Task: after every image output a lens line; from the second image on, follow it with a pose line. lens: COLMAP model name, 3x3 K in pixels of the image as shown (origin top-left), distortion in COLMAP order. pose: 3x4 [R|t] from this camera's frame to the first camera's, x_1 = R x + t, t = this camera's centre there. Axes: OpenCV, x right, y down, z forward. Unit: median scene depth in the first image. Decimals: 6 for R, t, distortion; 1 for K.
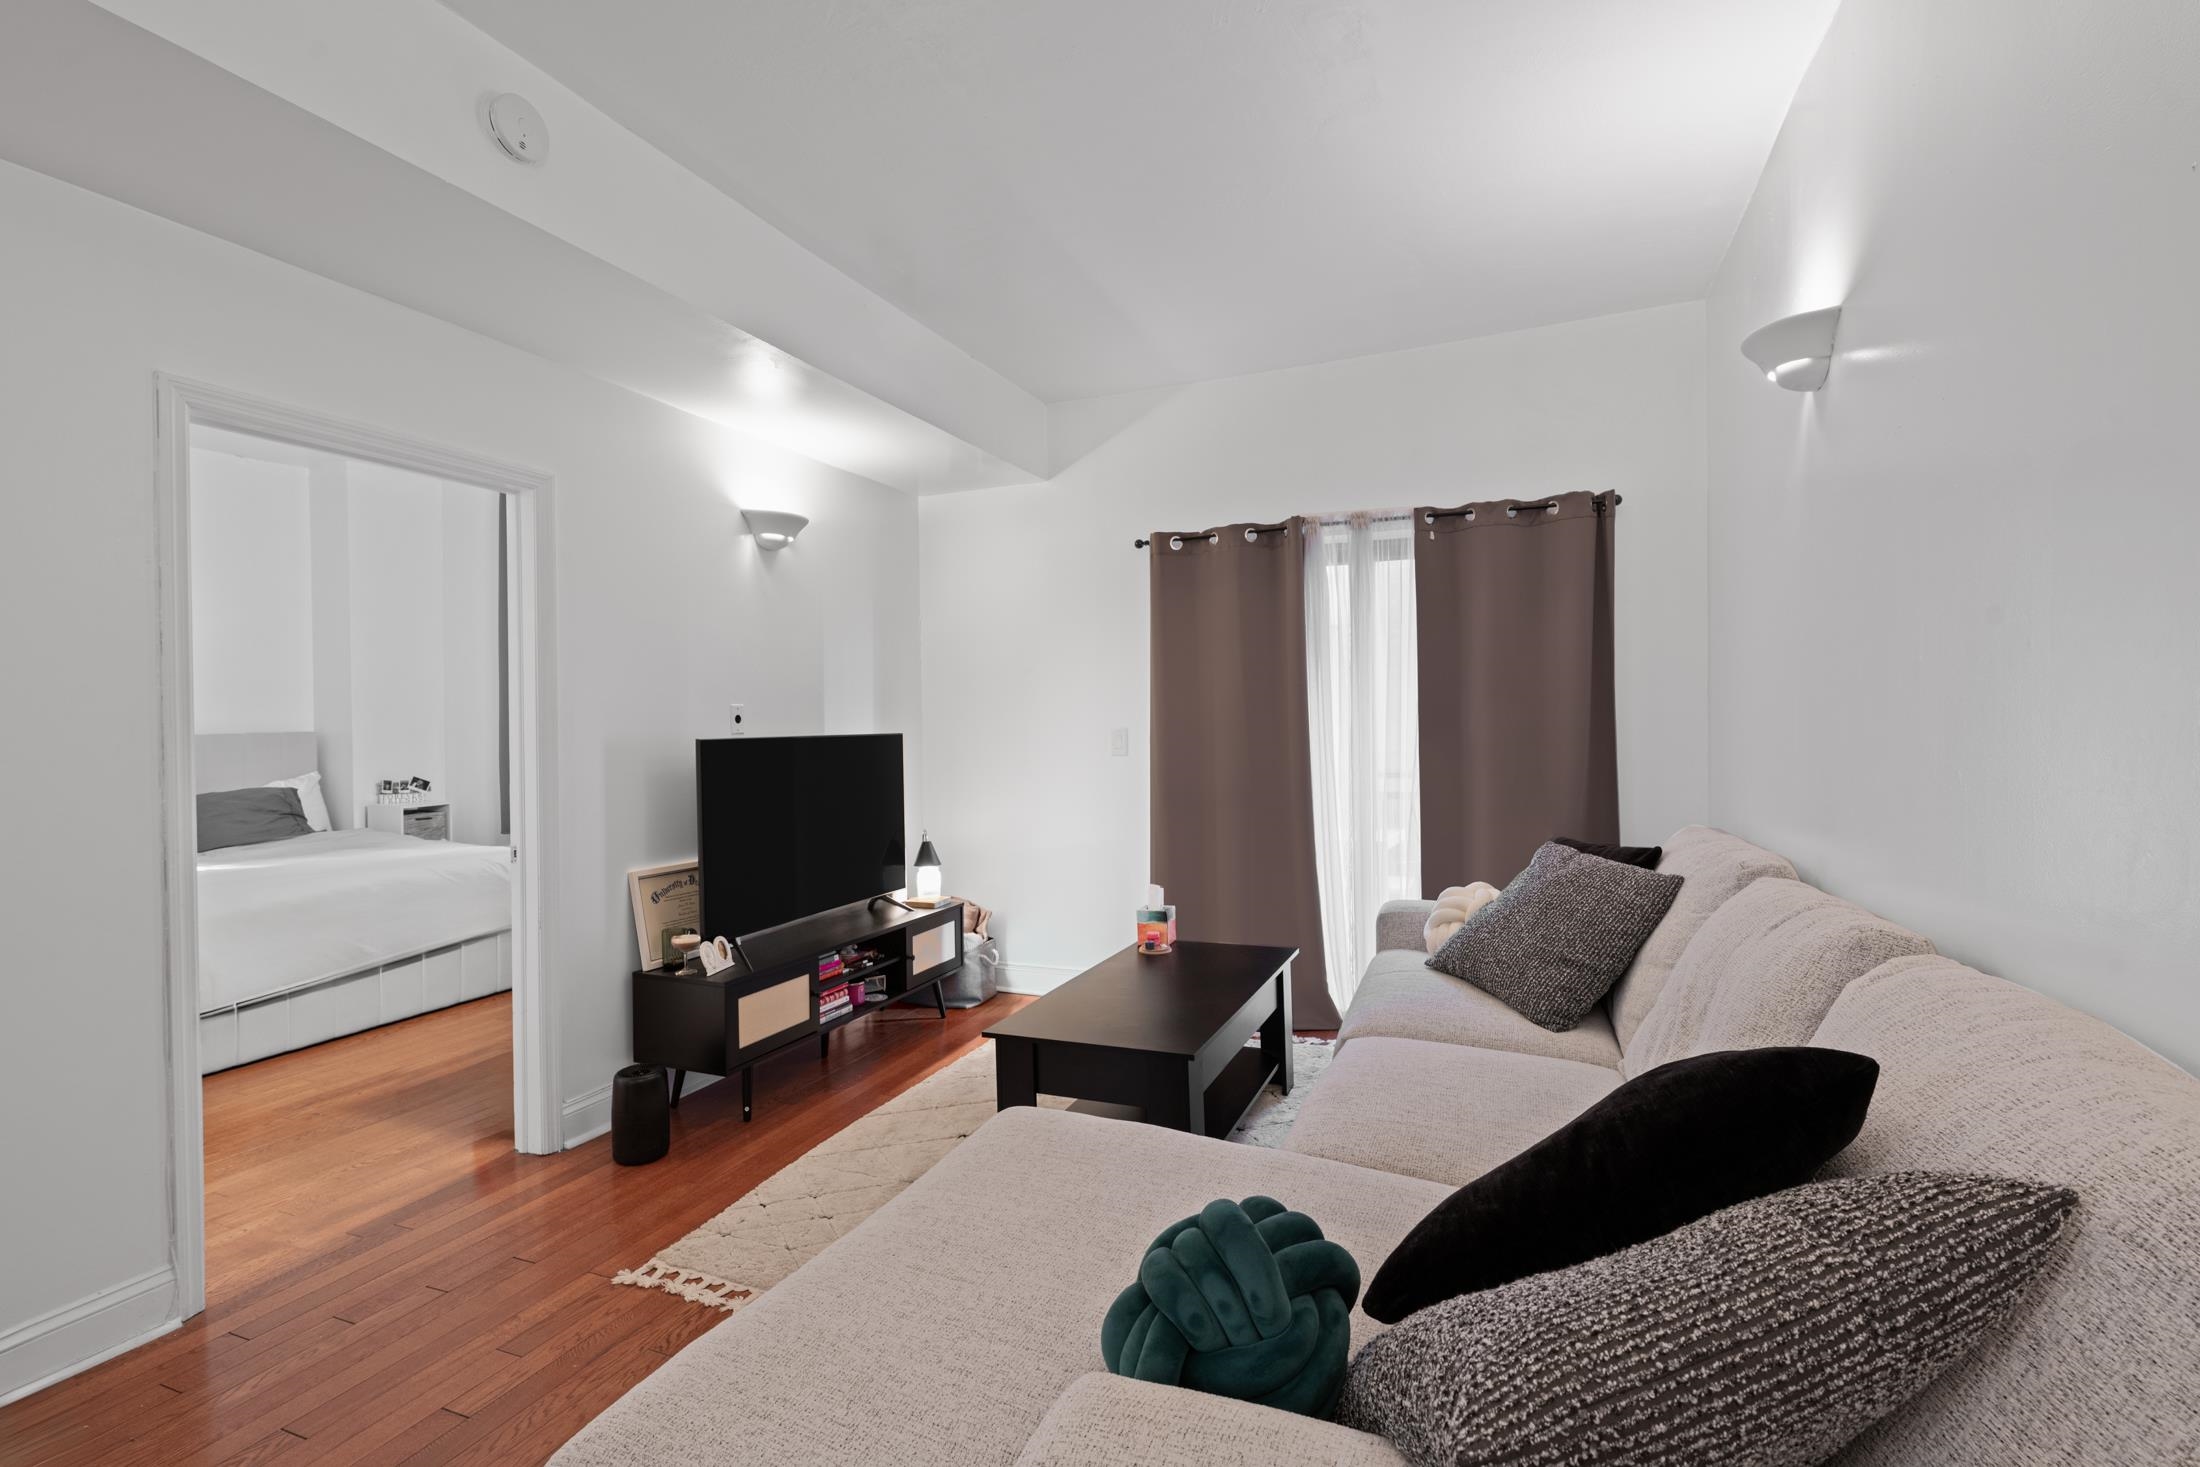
lens RADIAL K [[1007.8, 0, 1086.5], [0, 1007.8, 730.9], [0, 0, 1]] dist [-0.006453, -0.001519]
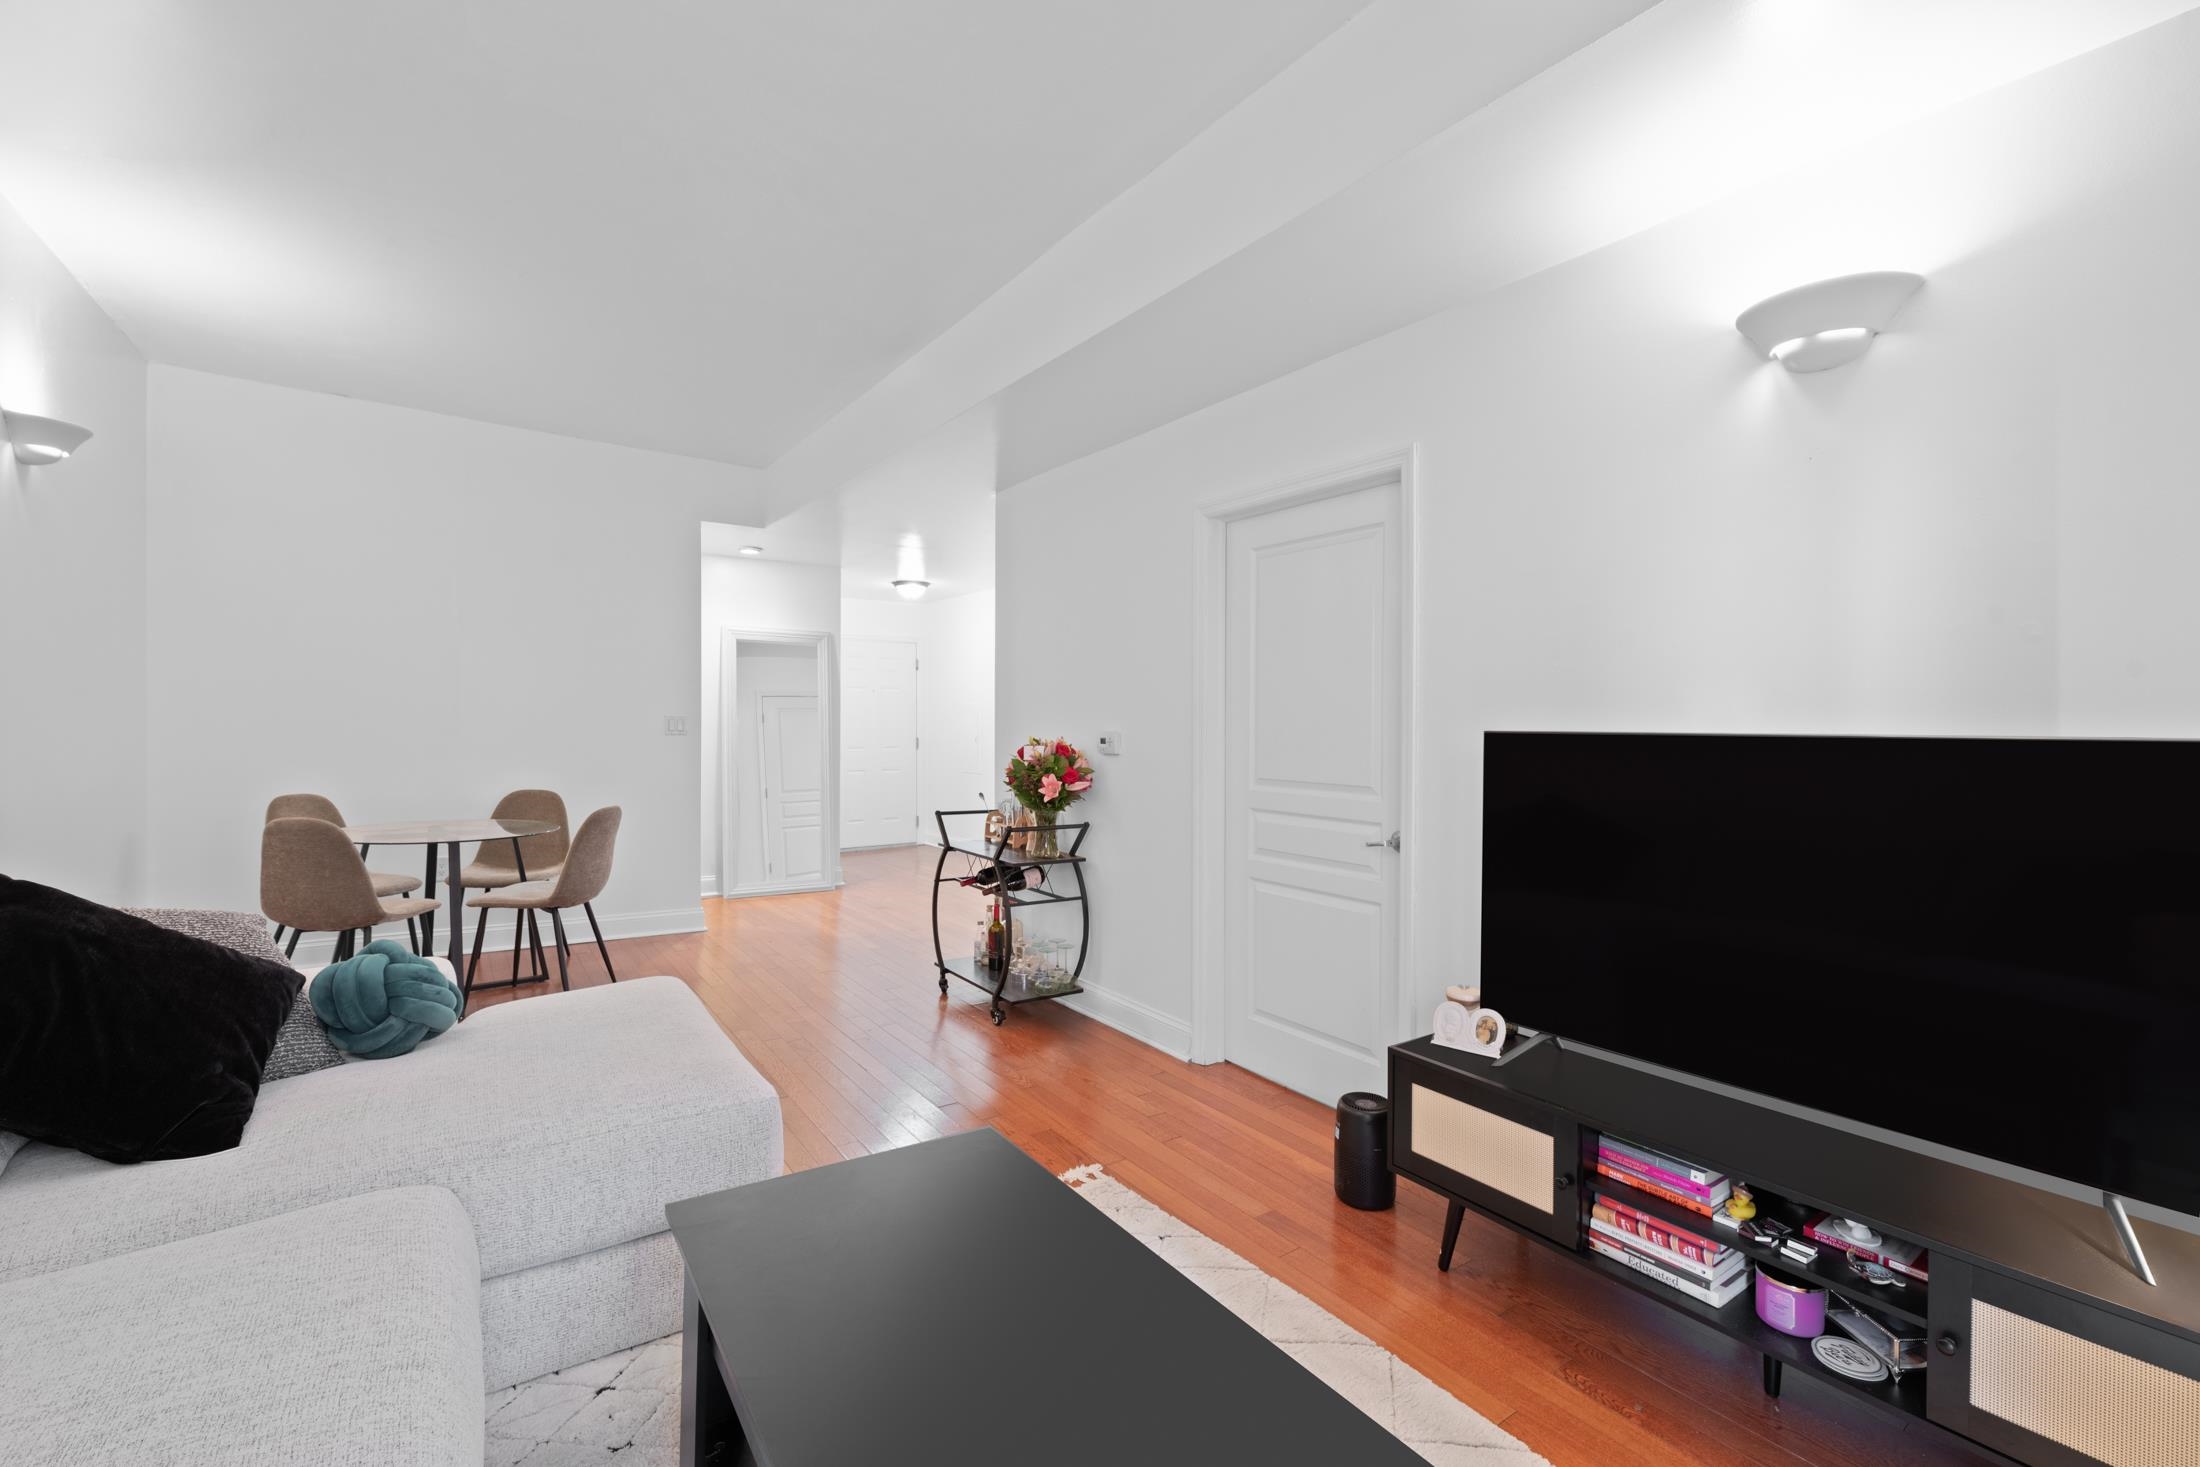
lens RADIAL K [[948.7, 0, 1099.3], [0, 948.7, 716.2], [0, 0, 1]] dist [-0.005022, -0.000706]
pose [[-0.542222, 0.008222, -0.840195, 0.290585], [-0.003066, 0.999926, 0.011764, -0.008759], [0.840229, 0.008955, -0.542157, 0.947804]]
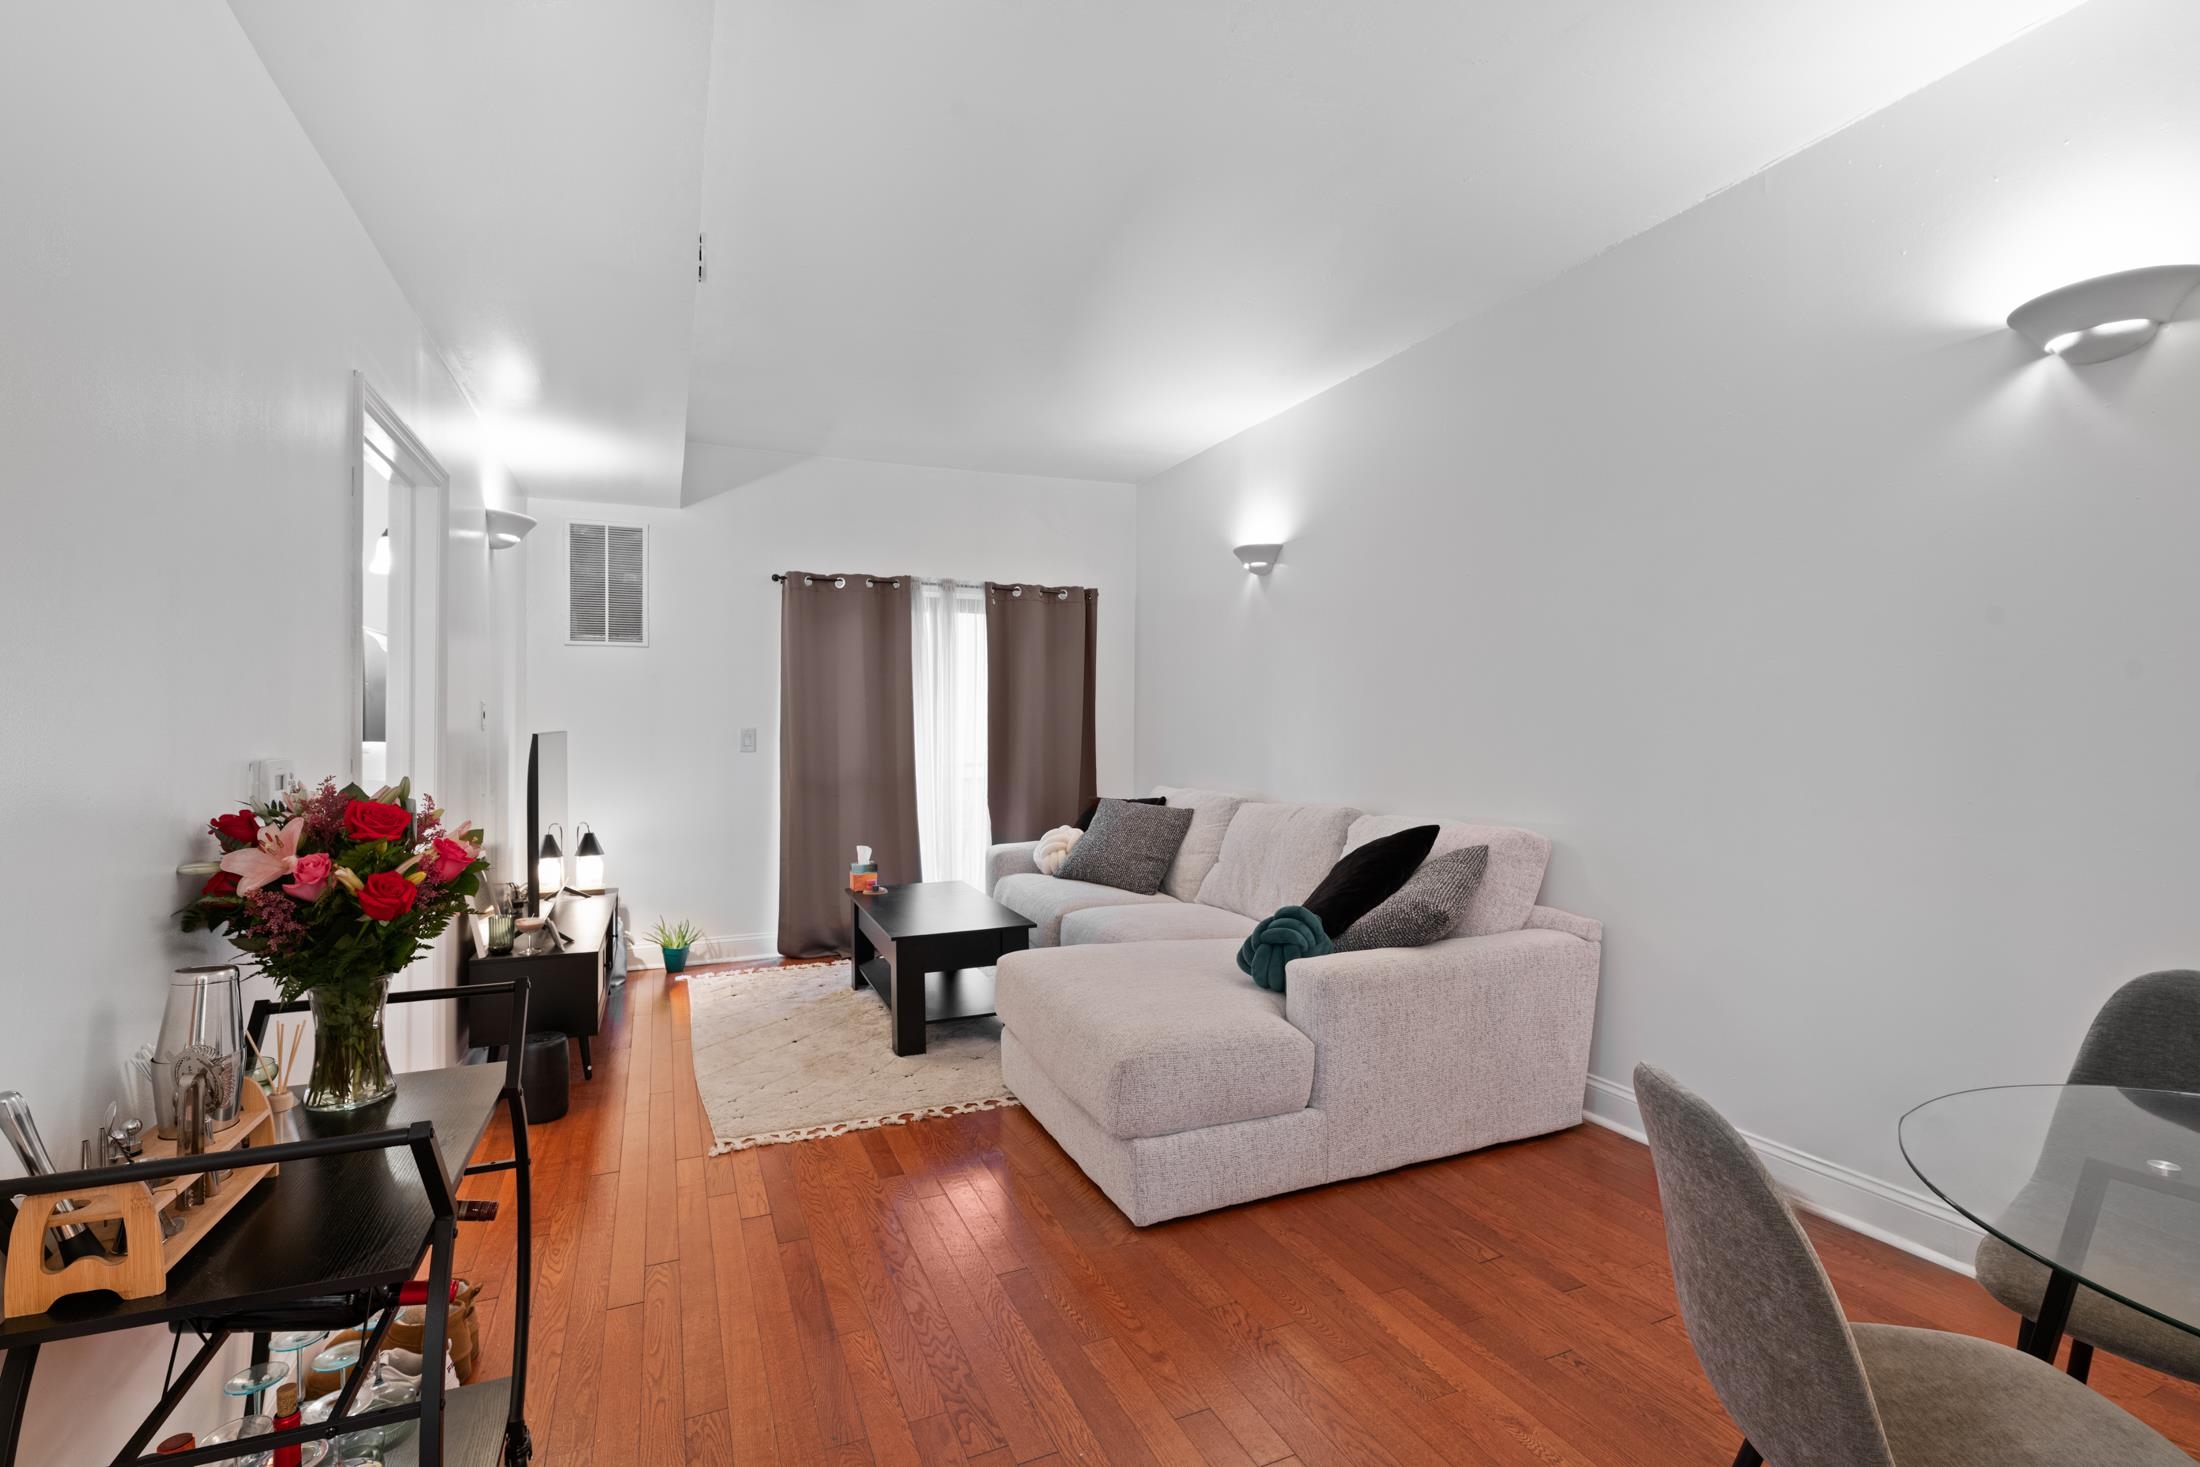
lens RADIAL K [[1007.8, 0, 1097.4], [0, 1007.8, 744.8], [0, 0, 1]] dist [-0.006453, -0.001519]
pose [[0.696131, 0.001749, 0.717913, -0.619308], [-0.006416, 0.999972, 0.003785, 0.010296], [-0.717886, -0.007241, 0.696123, -0.142757]]
